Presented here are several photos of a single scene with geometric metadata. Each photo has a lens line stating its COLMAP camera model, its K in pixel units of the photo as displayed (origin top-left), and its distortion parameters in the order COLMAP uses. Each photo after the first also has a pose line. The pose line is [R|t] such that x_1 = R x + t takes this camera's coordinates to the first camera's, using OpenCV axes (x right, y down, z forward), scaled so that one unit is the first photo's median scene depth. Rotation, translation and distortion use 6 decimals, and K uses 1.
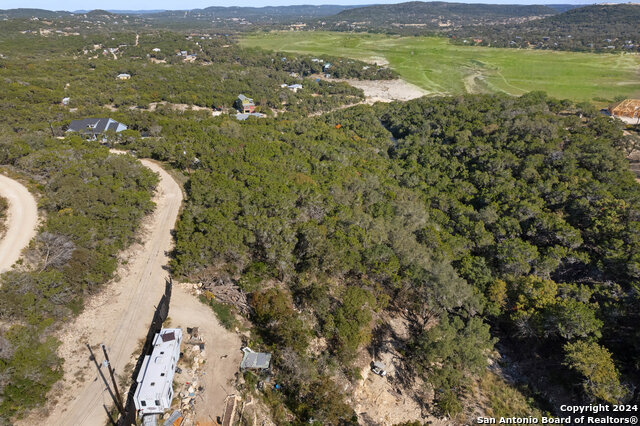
lens RADIAL K [[415.3, 0, 320.0], [0, 415.3, 213.0], [0, 0, 1]] dist [-0.091146, 0.087378]
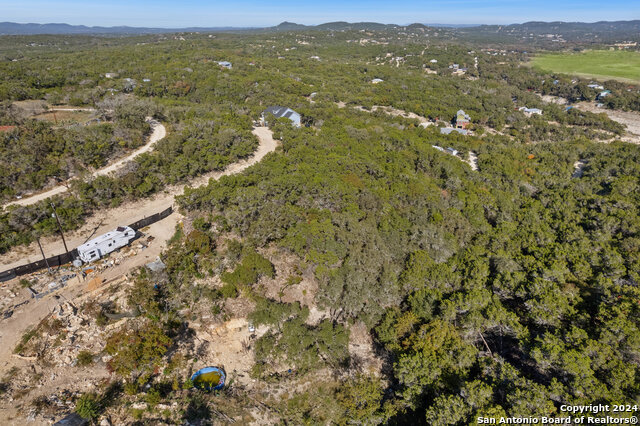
lens RADIAL K [[415.3, 0, 320.0], [0, 415.3, 213.0], [0, 0, 1]] dist [-0.091146, 0.087378]
pose [[0.772369, 0.268485, -0.575640, 0.150202], [-0.285029, 0.956404, 0.063638, -0.011077], [0.567631, 0.114922, 0.815223, 0.016652]]
